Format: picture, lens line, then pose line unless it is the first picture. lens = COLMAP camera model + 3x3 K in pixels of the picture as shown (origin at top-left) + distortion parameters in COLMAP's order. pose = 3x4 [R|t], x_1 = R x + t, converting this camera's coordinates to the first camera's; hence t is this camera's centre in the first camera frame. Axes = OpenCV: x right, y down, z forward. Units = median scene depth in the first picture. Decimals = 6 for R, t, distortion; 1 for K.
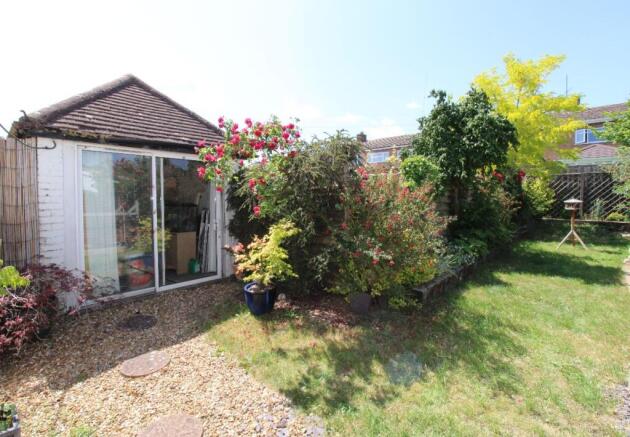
lens RADIAL K [[299.5, 0, 315.0], [0, 299.5, 218.5], [0, 0, 1]] dist [-0.033764, -0.000115]
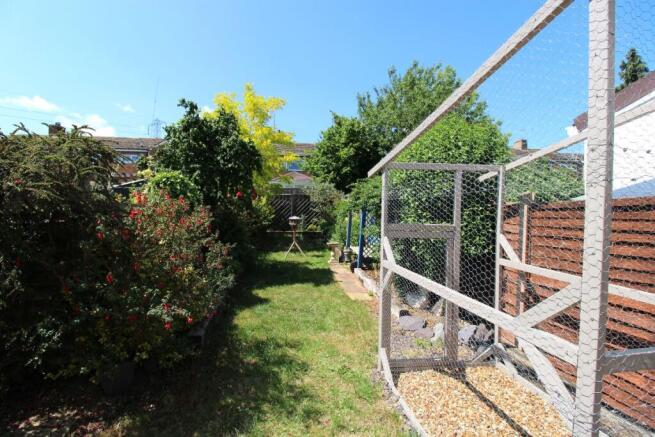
lens RADIAL K [[304.4, 0, 327.5], [0, 304.4, 218.5], [0, 0, 1]] dist [-0.024109, -0.000665]
pose [[0.625545, -0.013282, 0.780075, -0.051936], [0.046757, 0.998696, -0.020490, -0.033037], [-0.778786, 0.049292, 0.625350, 0.108950]]
